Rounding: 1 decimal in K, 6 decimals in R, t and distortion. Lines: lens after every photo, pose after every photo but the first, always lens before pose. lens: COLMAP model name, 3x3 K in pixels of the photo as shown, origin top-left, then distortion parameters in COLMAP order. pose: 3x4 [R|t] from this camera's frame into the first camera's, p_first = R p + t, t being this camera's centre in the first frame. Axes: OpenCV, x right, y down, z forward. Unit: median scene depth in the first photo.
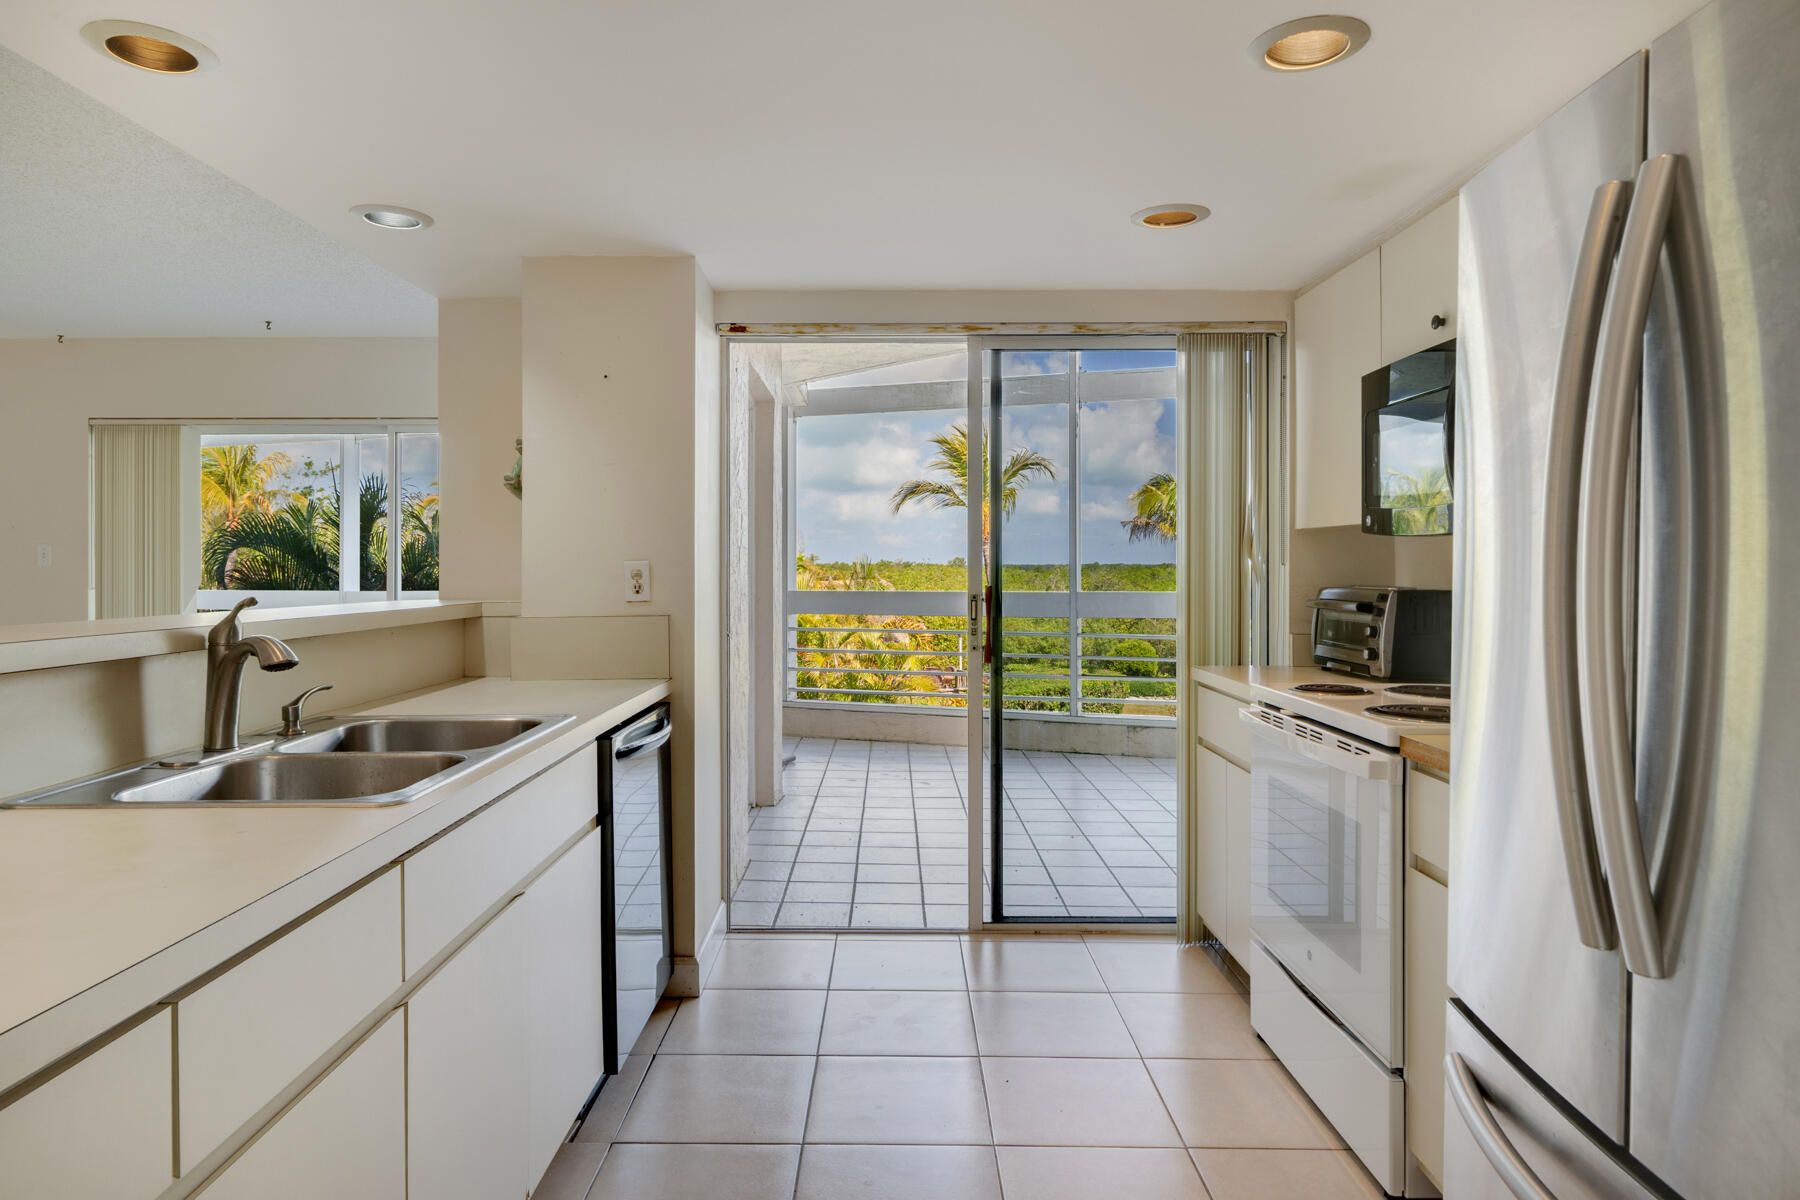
lens RADIAL K [[1045.4, 0, 886.4], [0, 1045.4, 570.2], [0, 0, 1]] dist [0.007488, 0.000909]
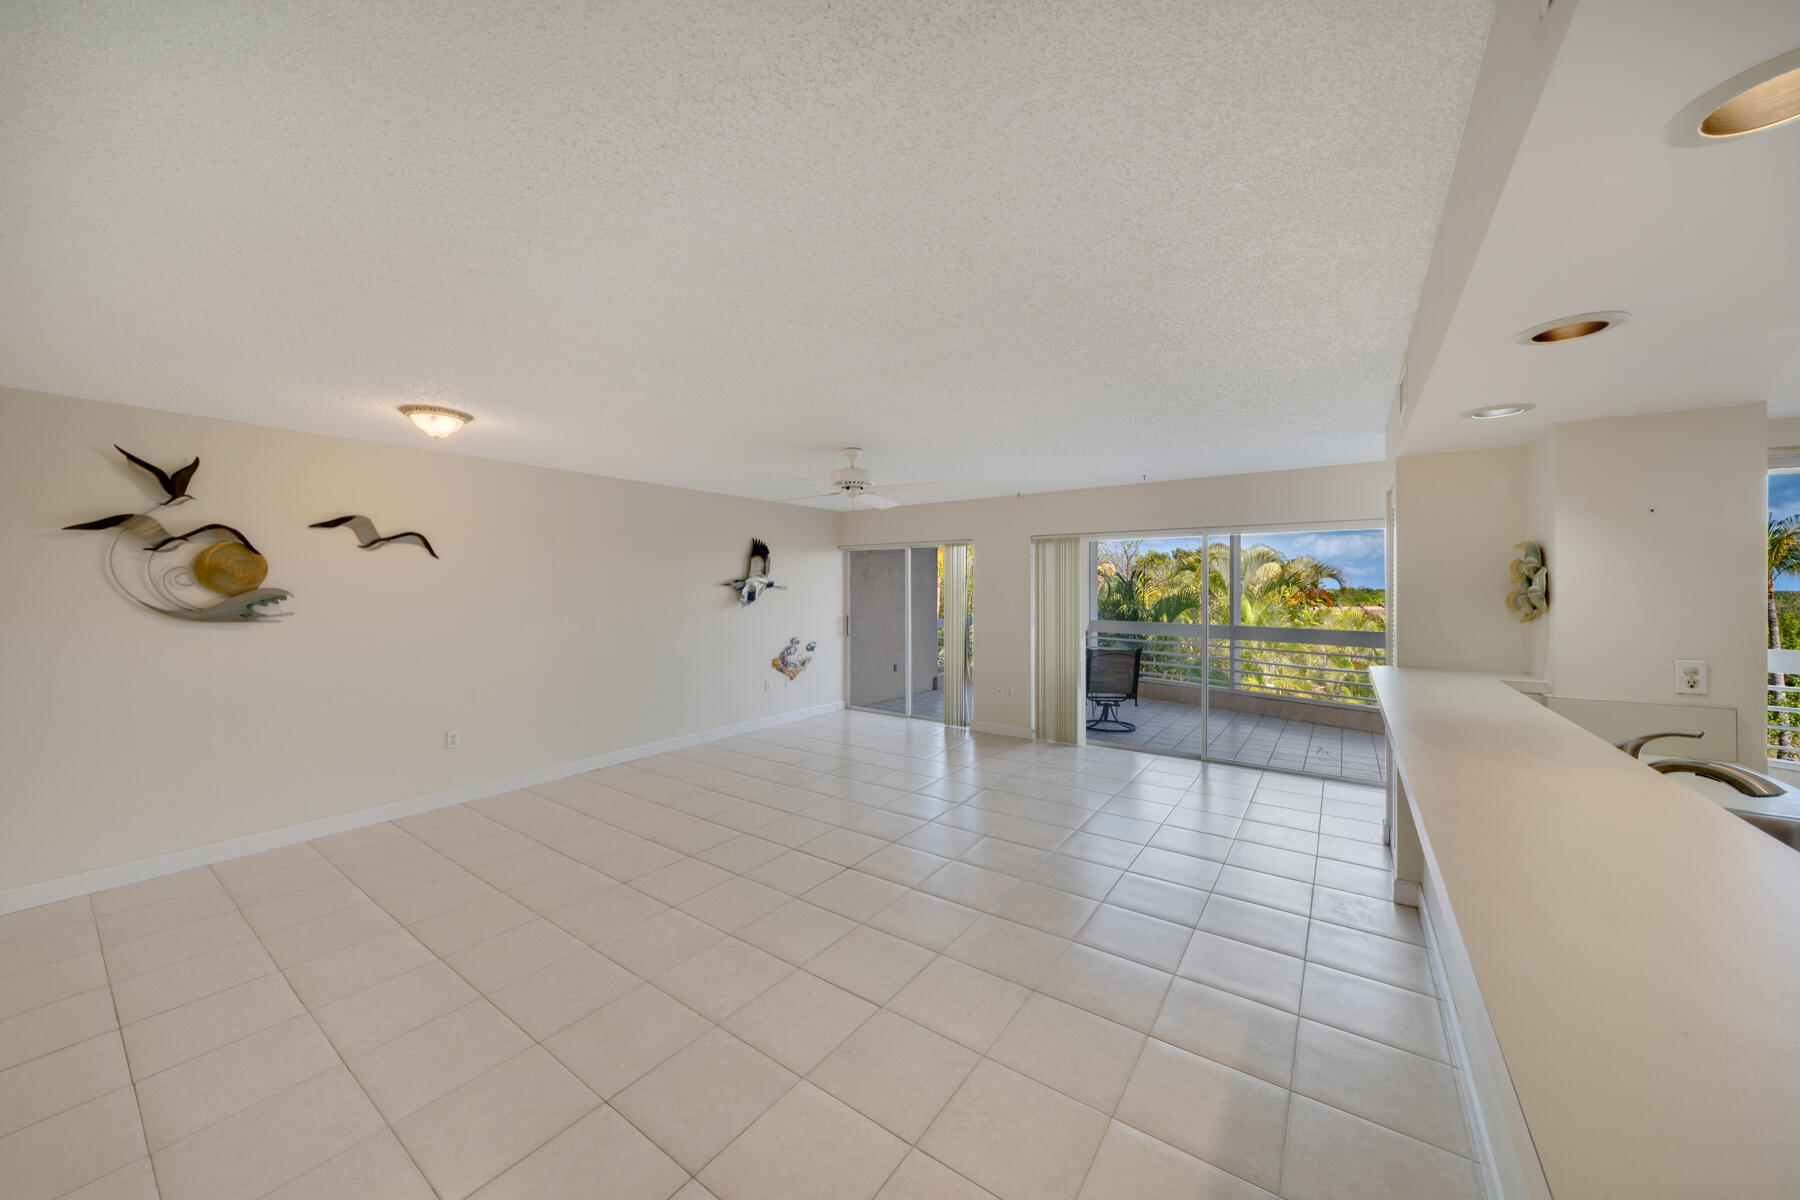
lens RADIAL K [[639.4, 0, 897.9], [0, 639.4, 587.7], [0, 0, 1]] dist [-0.002520, -0.000323]
pose [[0.822467, 0.000163, -0.568813, -0.553856], [-0.002734, 0.999990, -0.003666, -0.084599], [0.568807, 0.004571, 0.822459, -0.127695]]
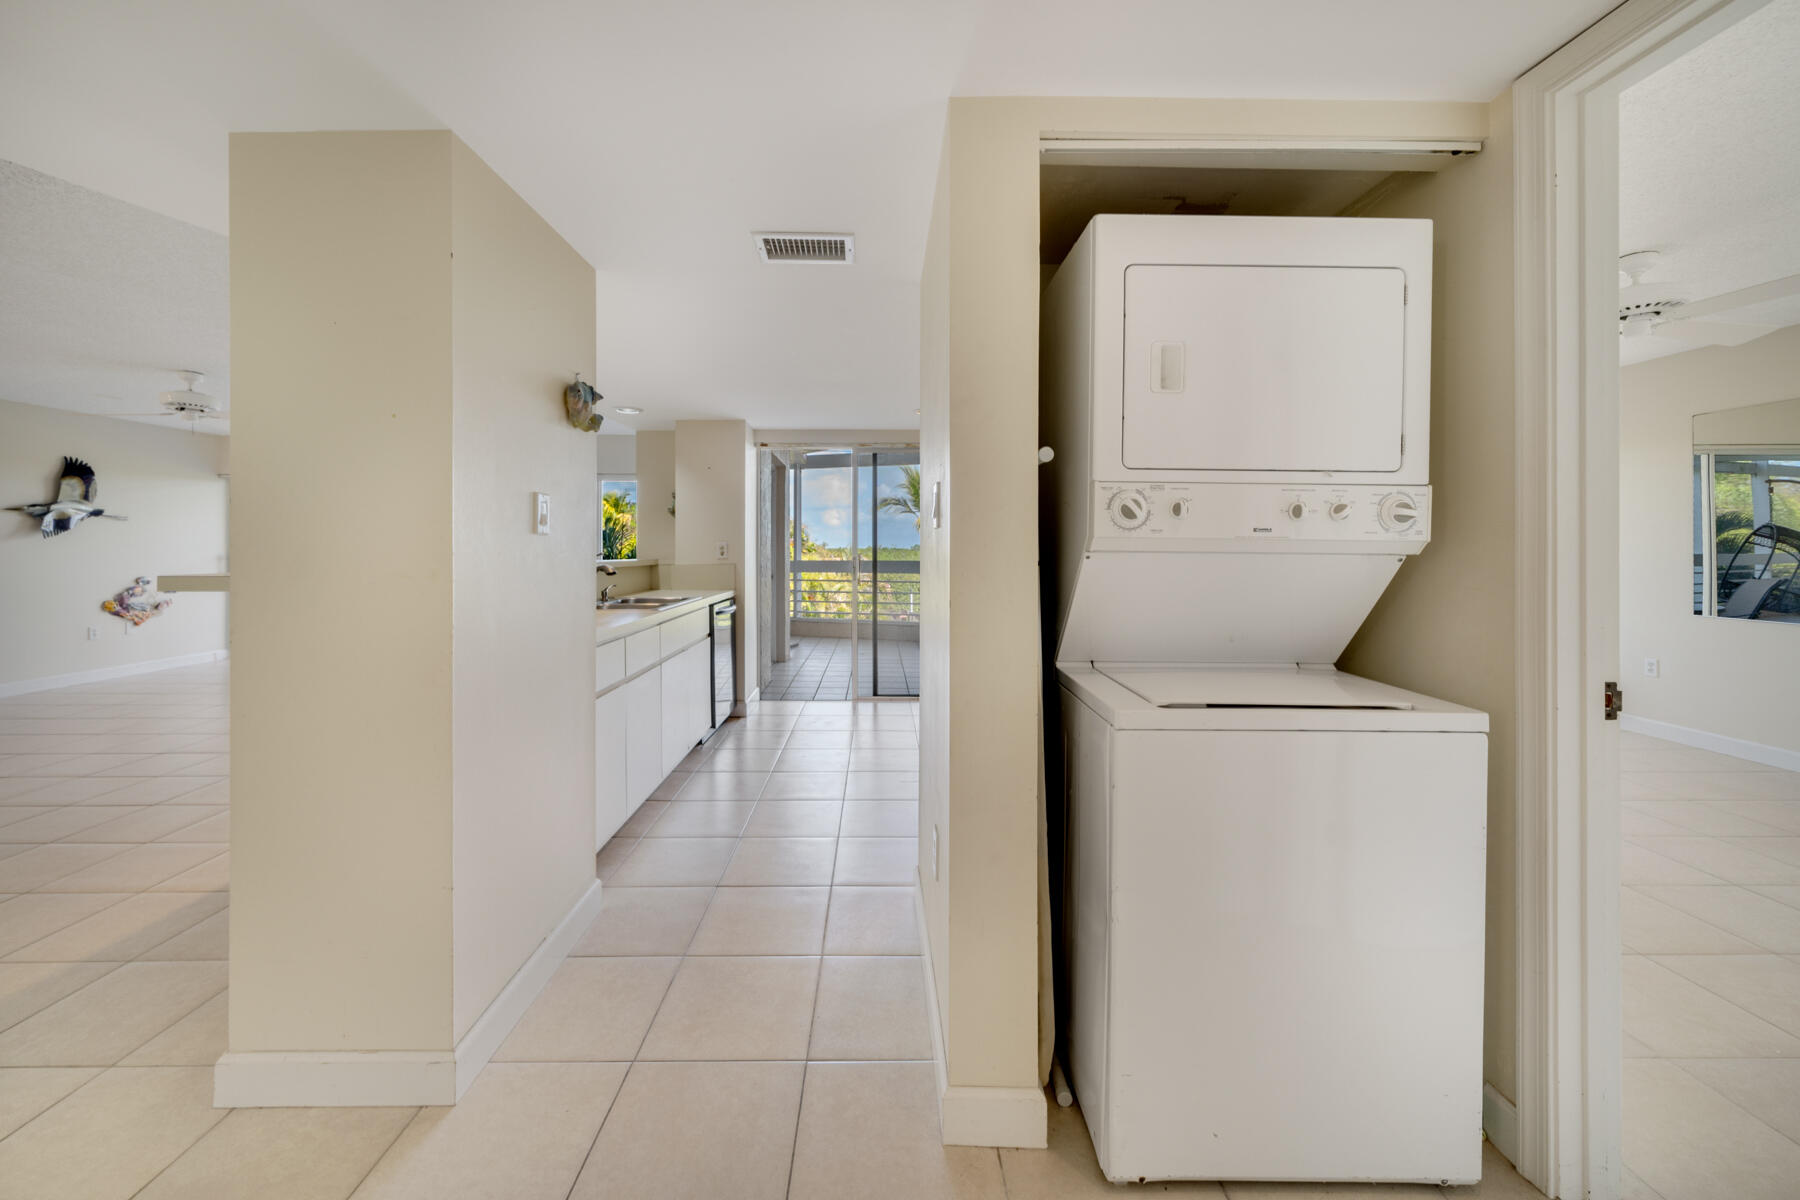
lens RADIAL K [[670.6, 0, 891.1], [0, 670.6, 546.6], [0, 0, 1]] dist [-0.001089, 0.000025]
pose [[0.999627, 0.000944, 0.027296, 0.119114], [-0.000755, 0.999975, -0.006962, 0.012097], [-0.027302, 0.006939, 0.999603, -0.598454]]
